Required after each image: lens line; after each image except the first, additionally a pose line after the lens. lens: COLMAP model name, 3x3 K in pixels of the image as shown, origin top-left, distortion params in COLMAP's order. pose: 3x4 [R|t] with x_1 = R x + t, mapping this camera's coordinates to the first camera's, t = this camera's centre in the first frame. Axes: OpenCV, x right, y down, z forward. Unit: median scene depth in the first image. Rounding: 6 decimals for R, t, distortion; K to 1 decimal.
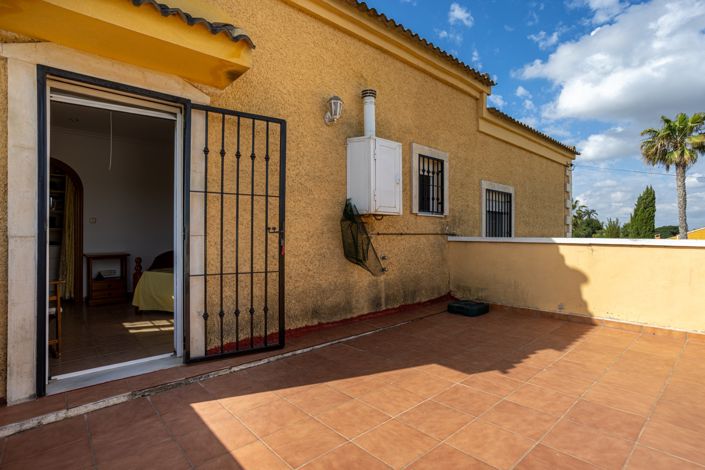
lens RADIAL K [[355.7, 0, 351.7], [0, 355.7, 235.1], [0, 0, 1]] dist [-0.000584, 0.000474]
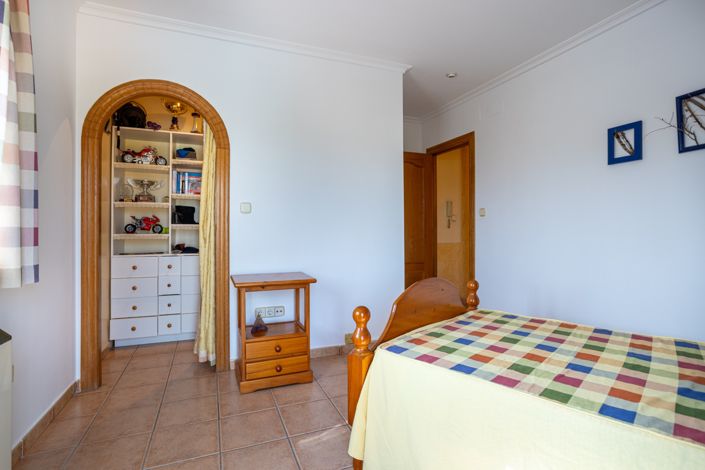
lens RADIAL K [[355.7, 0, 353.2], [0, 355.7, 232.6], [0, 0, 1]] dist [-0.000584, 0.000474]
pose [[0.946863, 0.001492, -0.321633, -0.432840], [0.000867, 0.999974, 0.007192, -0.009496], [0.321636, -0.007088, 0.946837, 0.585581]]
